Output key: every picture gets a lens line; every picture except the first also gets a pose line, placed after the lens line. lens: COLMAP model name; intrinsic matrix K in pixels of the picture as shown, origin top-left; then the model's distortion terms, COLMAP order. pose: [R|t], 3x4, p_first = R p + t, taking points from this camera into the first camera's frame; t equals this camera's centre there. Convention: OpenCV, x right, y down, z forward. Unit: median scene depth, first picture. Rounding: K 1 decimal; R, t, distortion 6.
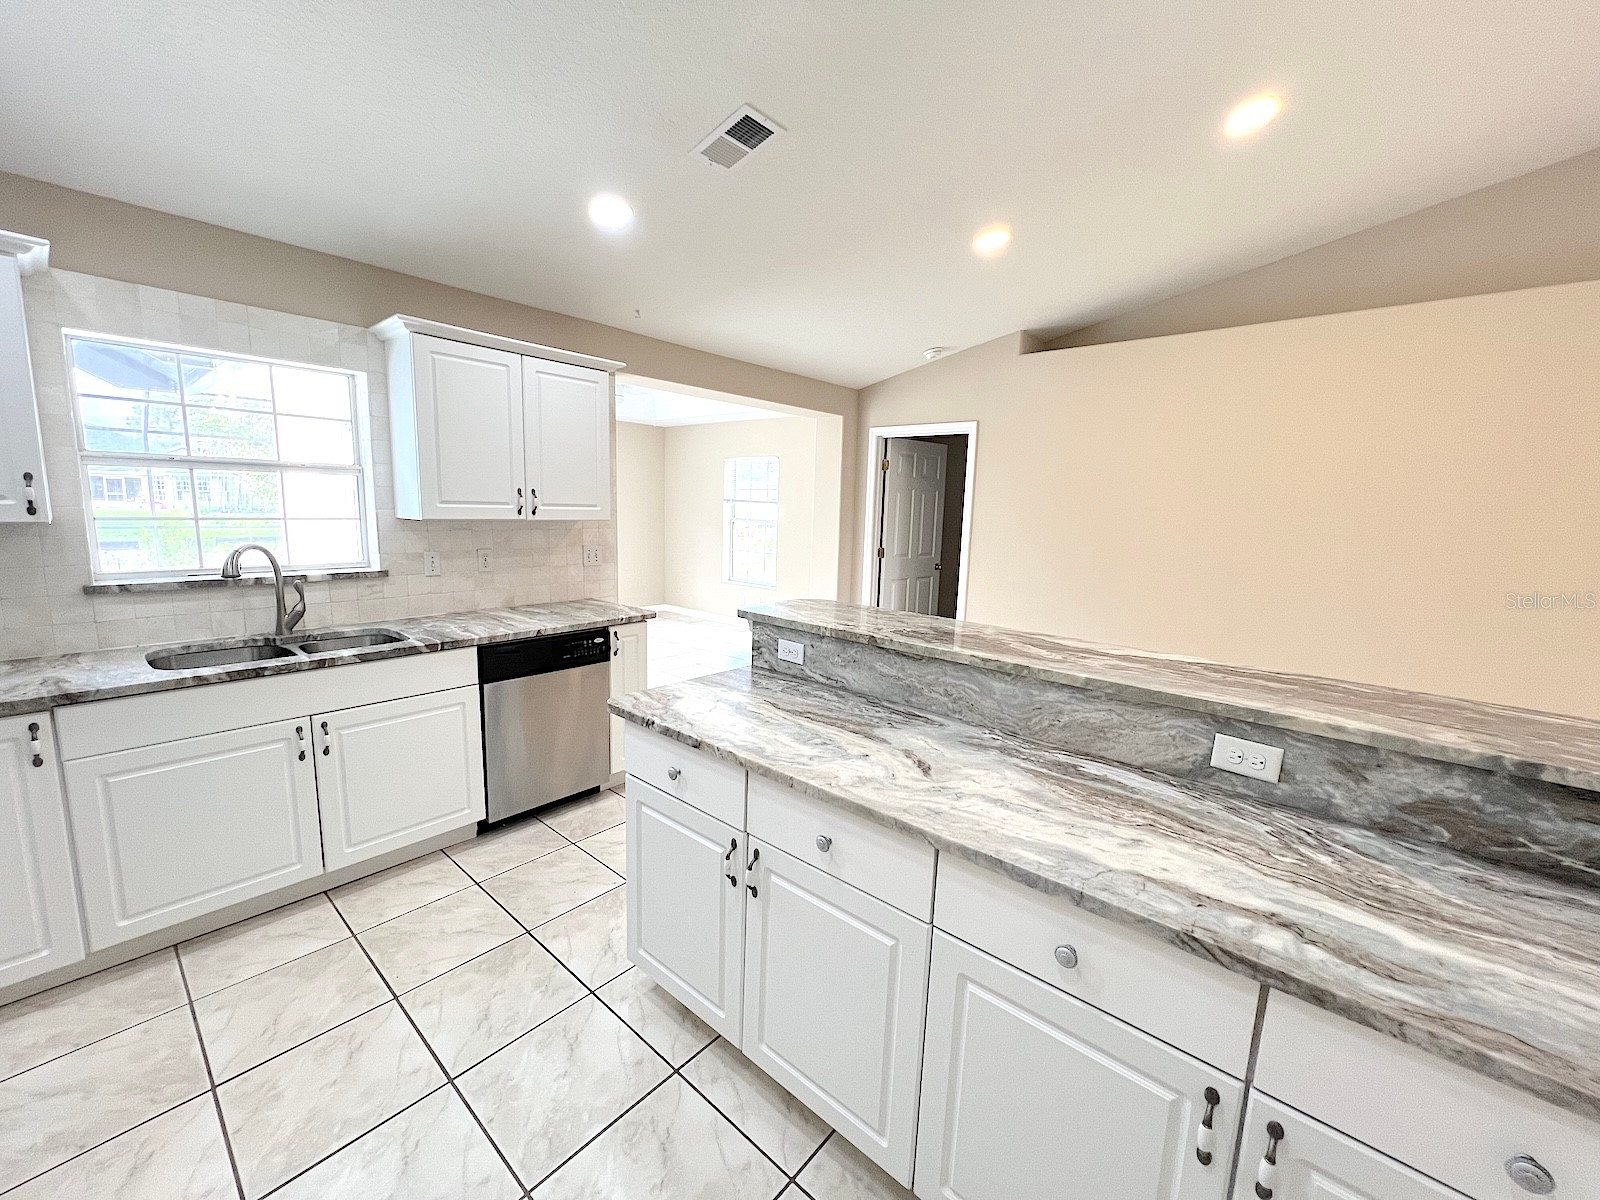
lens RADIAL K [[640.0, 0, 795.8], [0, 640.0, 601.0], [0, 0, 1]] dist [-0.002648, -0.000123]
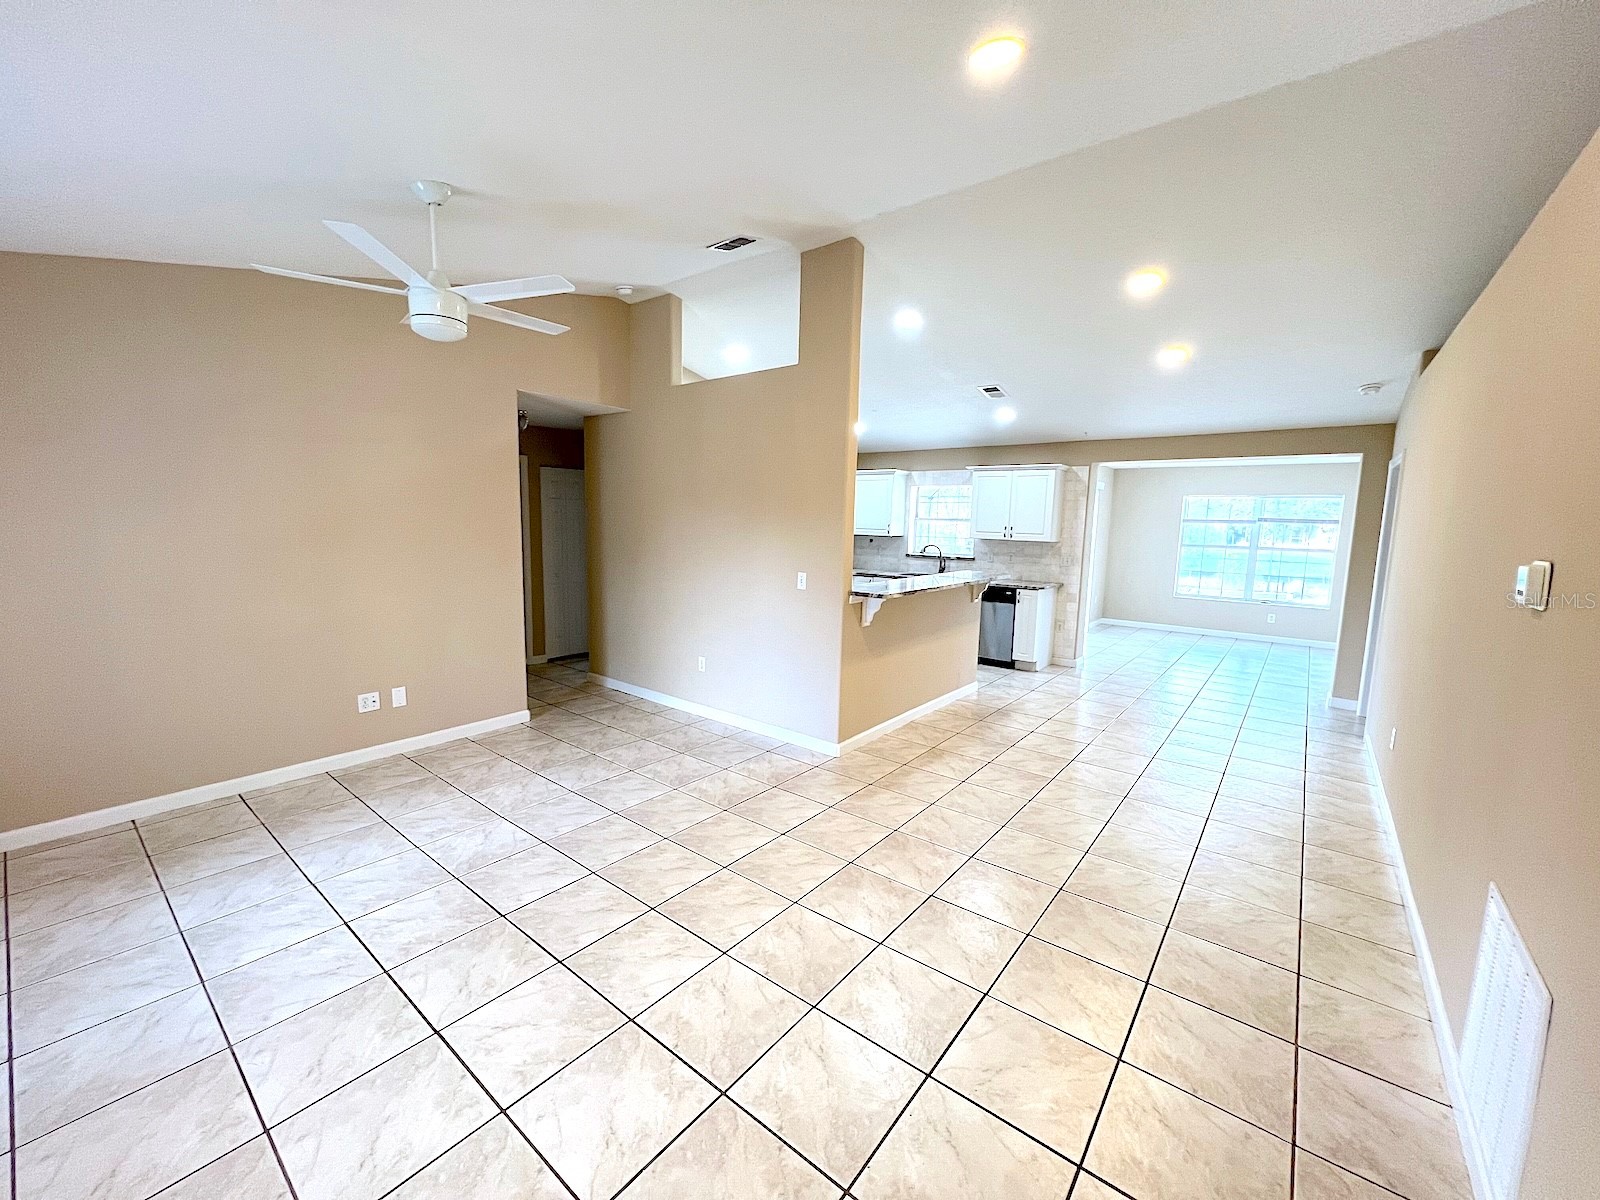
lens RADIAL K [[637.9, 0, 795.9], [0, 637.9, 600.2], [0, 0, 1]] dist [-0.002169, -0.000131]
pose [[0.041619, 0.099154, -0.994201, 2.447109], [-0.172453, 0.980842, 0.090603, 0.015319], [0.984138, 0.167682, 0.057921, 0.189244]]
